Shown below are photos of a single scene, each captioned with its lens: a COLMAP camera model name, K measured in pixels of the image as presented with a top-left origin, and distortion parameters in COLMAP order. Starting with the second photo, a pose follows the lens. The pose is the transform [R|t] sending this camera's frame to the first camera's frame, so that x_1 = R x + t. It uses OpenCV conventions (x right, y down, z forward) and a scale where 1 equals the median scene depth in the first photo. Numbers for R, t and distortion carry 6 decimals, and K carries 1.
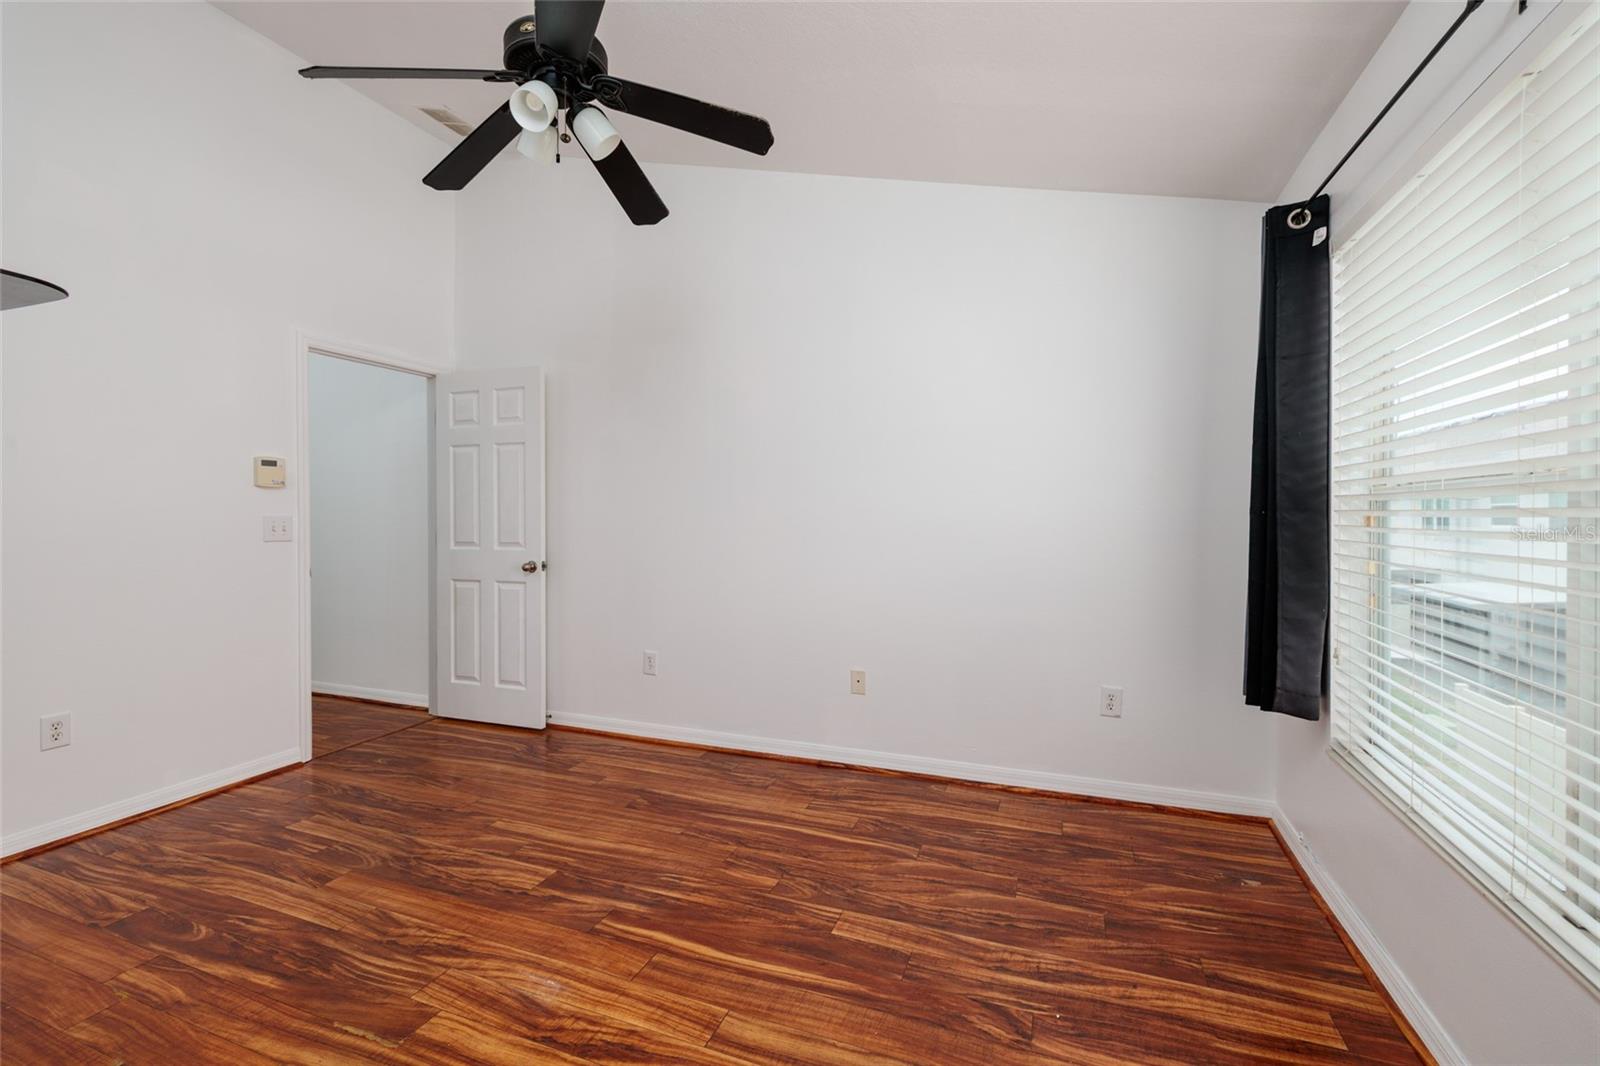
lens RADIAL K [[703.0, 0, 784.6], [0, 703.0, 525.2], [0, 0, 1]] dist [-0.001245, -0.000437]
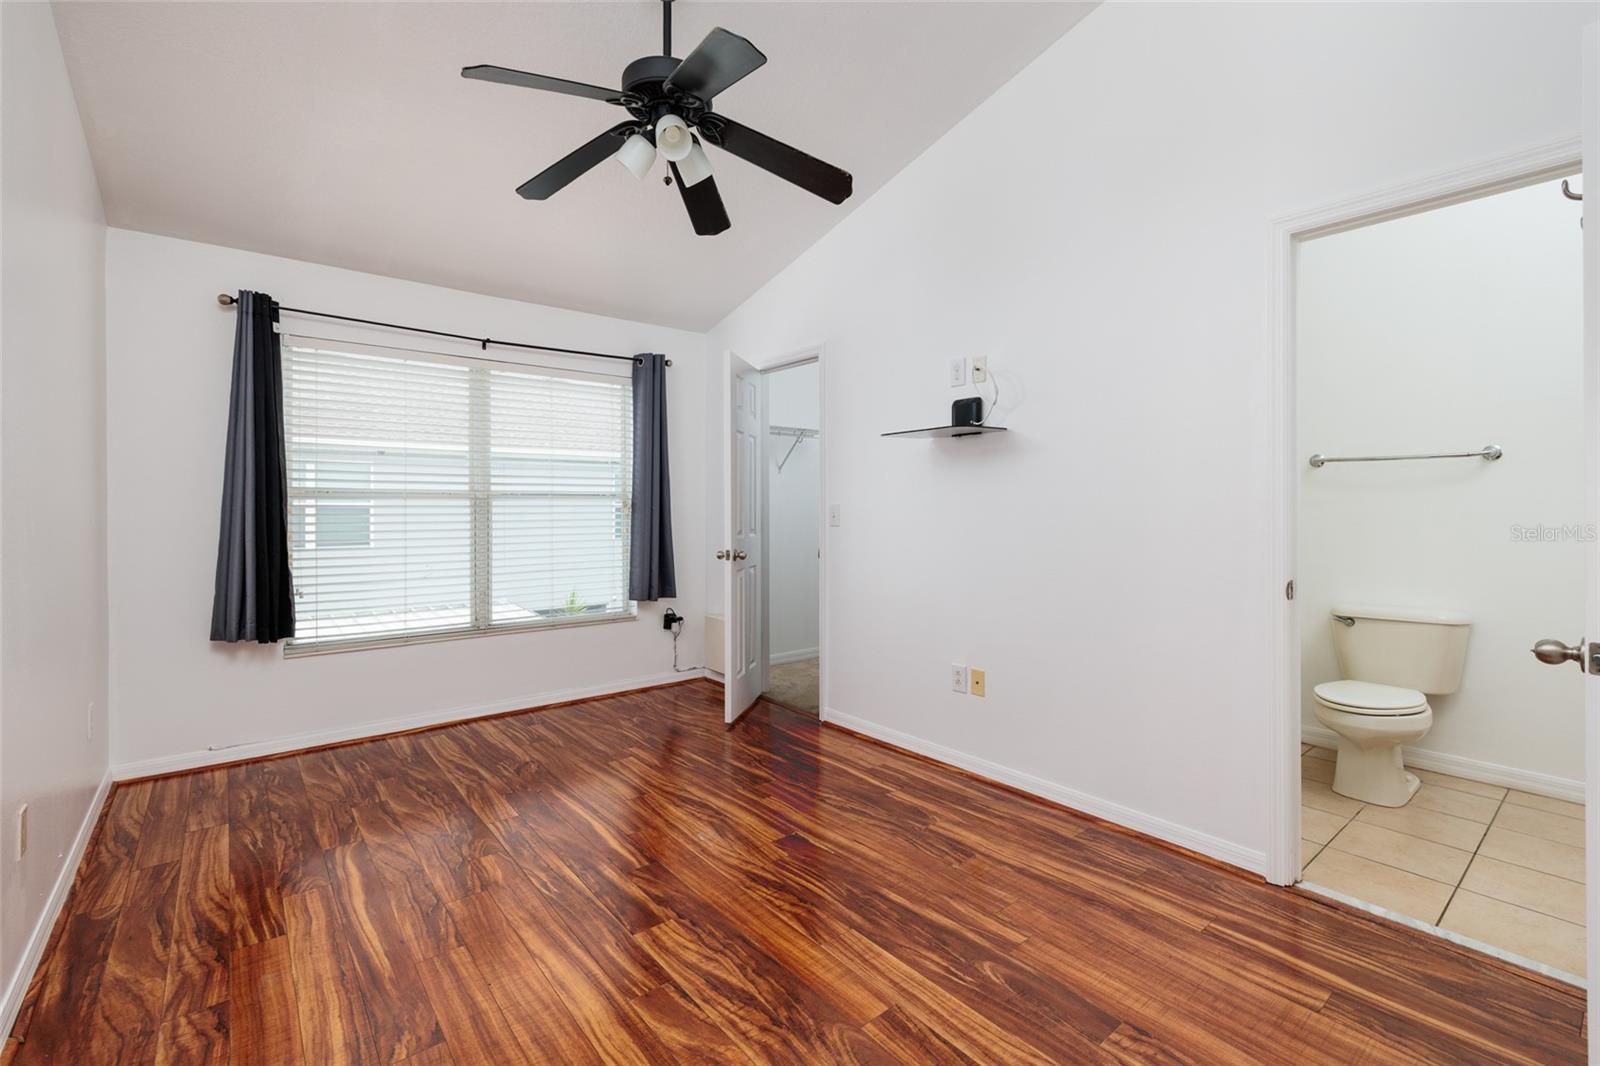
lens RADIAL K [[703.0, 0, 788.8], [0, 703.0, 526.7], [0, 0, 1]] dist [-0.001245, -0.000437]
pose [[-0.880041, -0.011549, 0.474756, -1.028672], [0.007976, 0.999204, 0.039090, -0.032772], [-0.474830, 0.038187, -0.879249, 1.906026]]
